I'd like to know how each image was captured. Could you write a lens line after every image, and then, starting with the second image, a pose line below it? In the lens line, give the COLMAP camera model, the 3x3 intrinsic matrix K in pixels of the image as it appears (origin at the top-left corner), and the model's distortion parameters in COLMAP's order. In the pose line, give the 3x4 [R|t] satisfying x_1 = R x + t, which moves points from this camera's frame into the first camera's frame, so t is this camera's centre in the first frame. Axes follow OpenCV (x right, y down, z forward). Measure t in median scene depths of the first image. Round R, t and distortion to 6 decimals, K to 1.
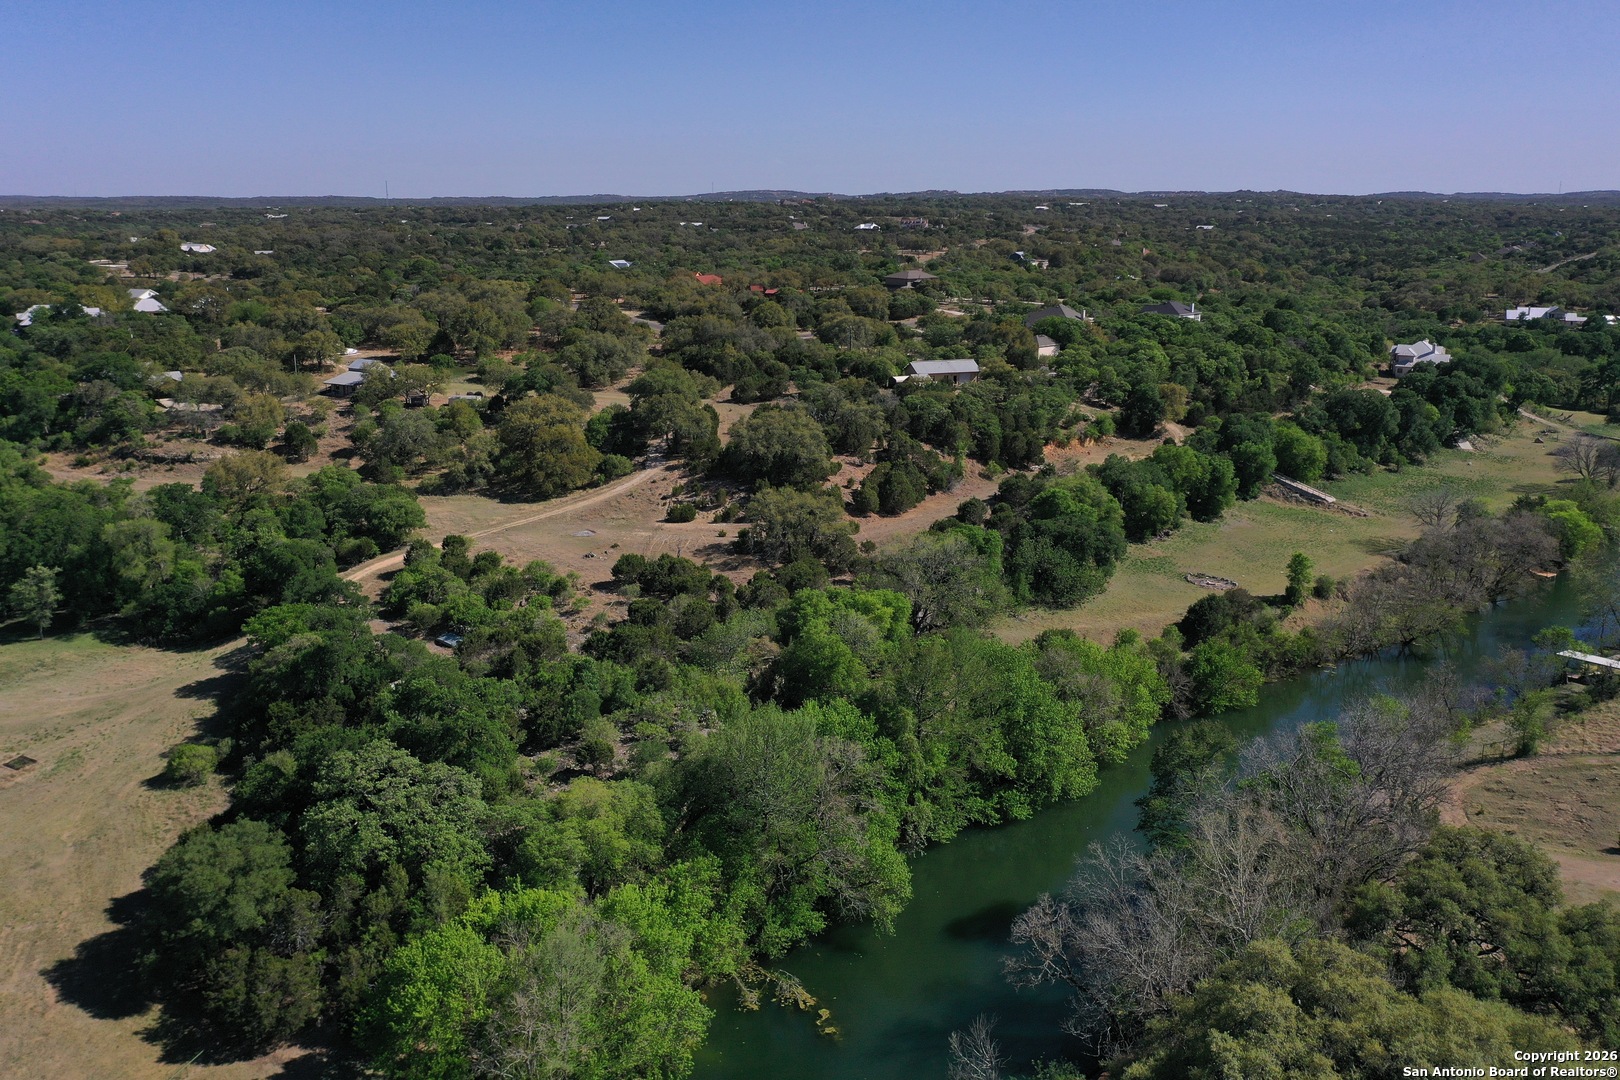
lens RADIAL K [[1415.6, 0, 810.0], [0, 1415.6, 540.0], [0, 0, 1]] dist [0.004908, -0.007070]
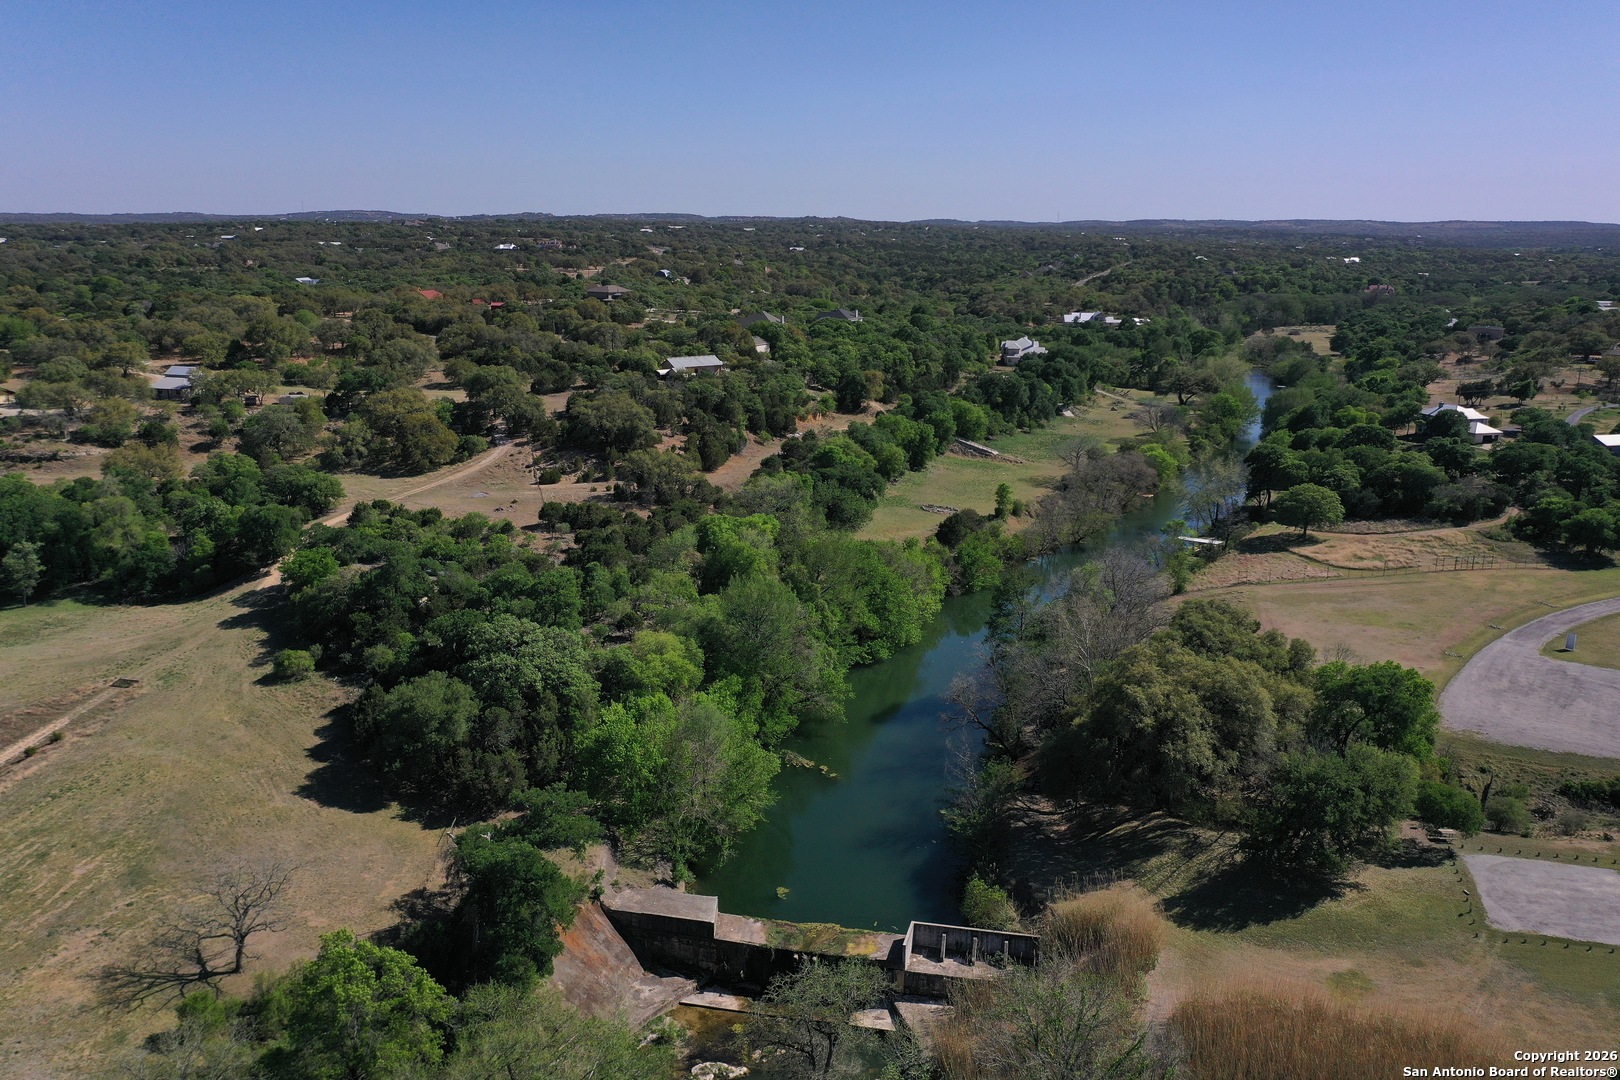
lens RADIAL K [[1415.6, 0, 810.0], [0, 1415.6, 540.0], [0, 0, 1]] dist [0.004908, -0.007070]
pose [[0.946034, -0.061253, 0.318227, -0.232407], [0.065633, 0.997839, -0.003051, 0.047018], [-0.317352, 0.023772, 0.948010, -0.214125]]
